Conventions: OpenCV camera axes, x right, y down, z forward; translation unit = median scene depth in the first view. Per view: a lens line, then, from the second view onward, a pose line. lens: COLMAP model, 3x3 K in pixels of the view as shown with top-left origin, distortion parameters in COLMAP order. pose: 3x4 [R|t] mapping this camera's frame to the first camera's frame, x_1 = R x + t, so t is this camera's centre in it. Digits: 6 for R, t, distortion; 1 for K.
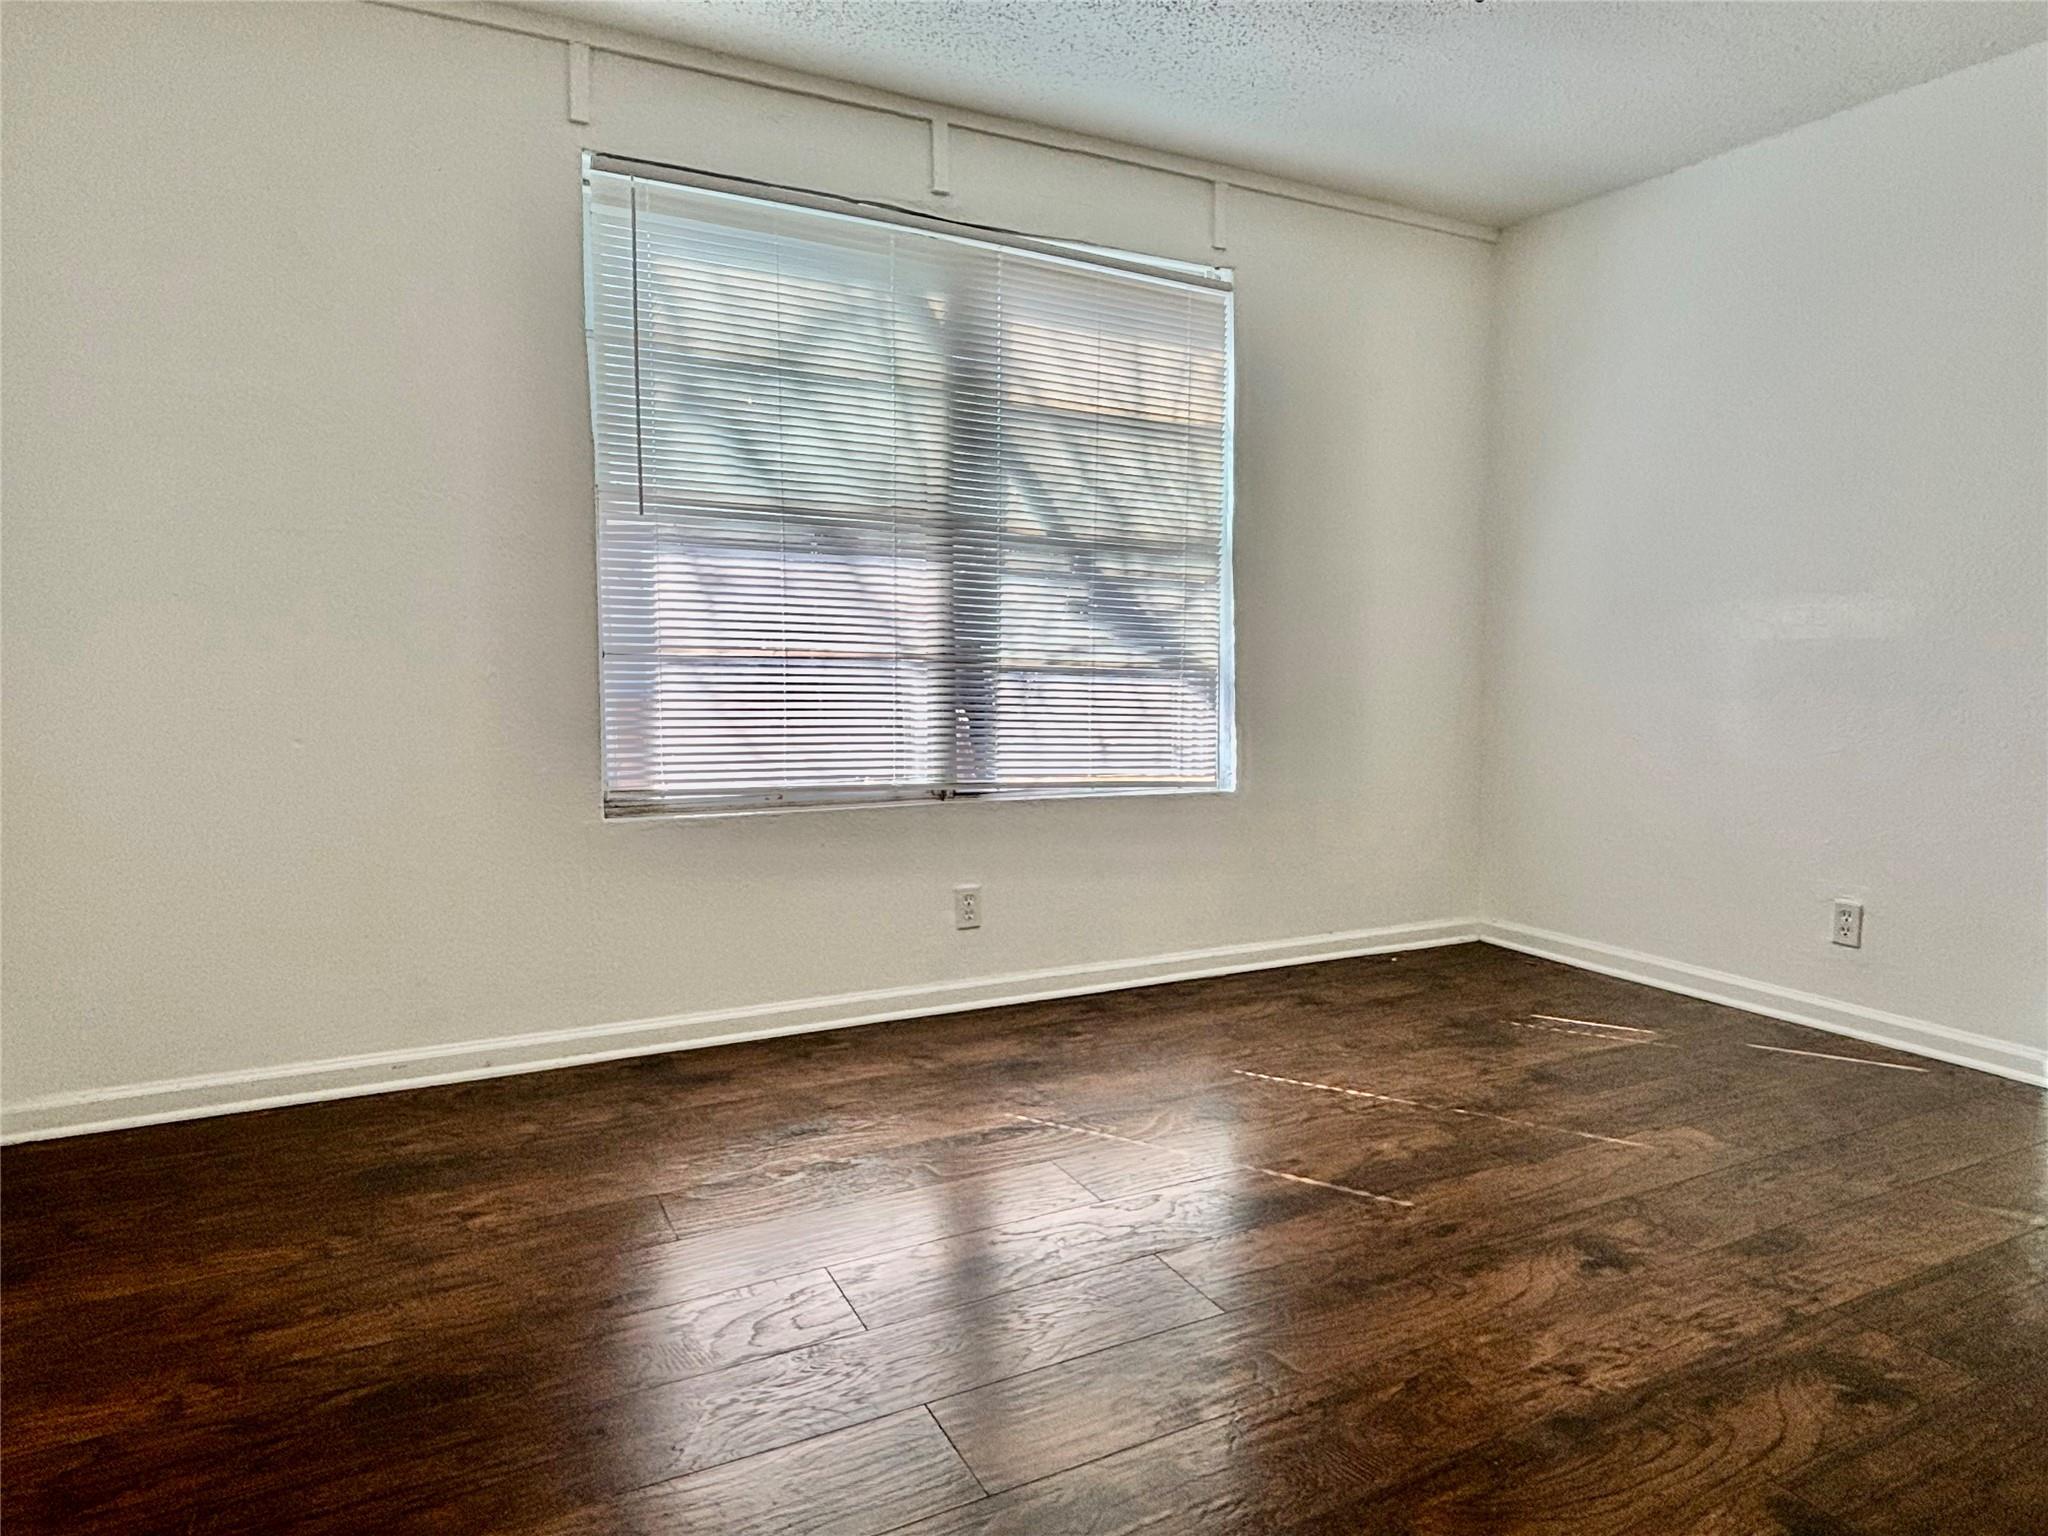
lens RADIAL K [[1234.8, 0, 1020.2], [0, 1234.8, 769.2], [0, 0, 1]] dist [0.003316, -0.010274]
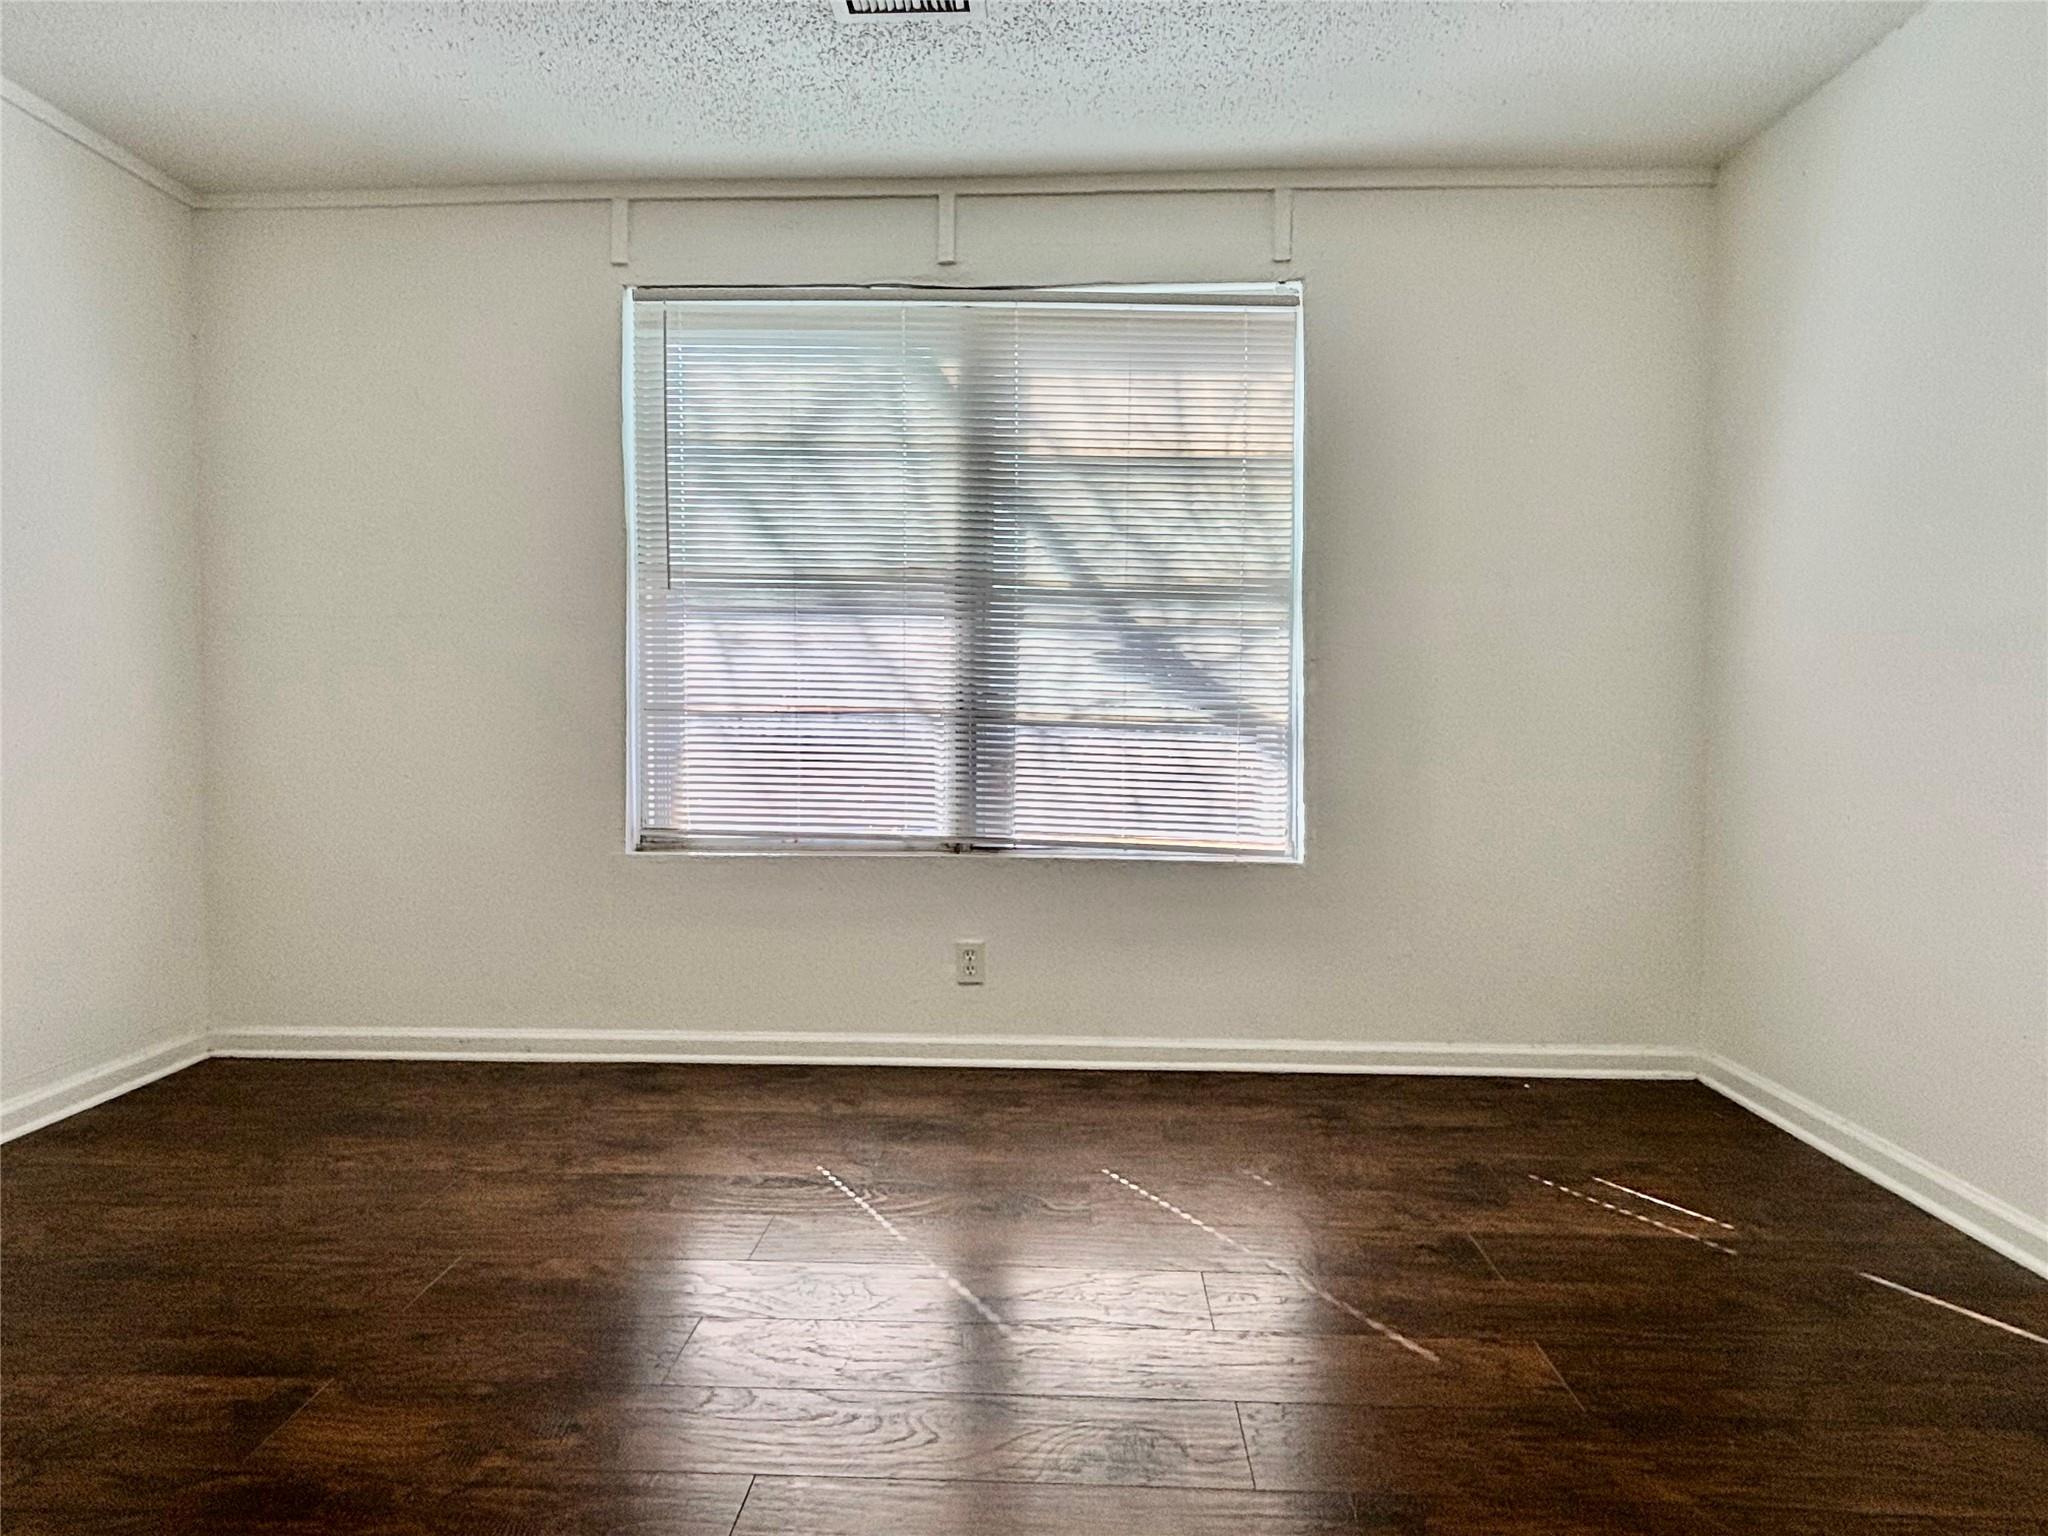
lens RADIAL K [[1234.8, 0, 1035.4], [0, 1234.8, 766.8], [0, 0, 1]] dist [0.003316, -0.010274]
pose [[0.869850, 0.019911, -0.492914, 0.507186], [-0.043267, 0.998414, -0.036024, -0.012414], [0.491415, 0.052663, 0.869332, 0.159403]]
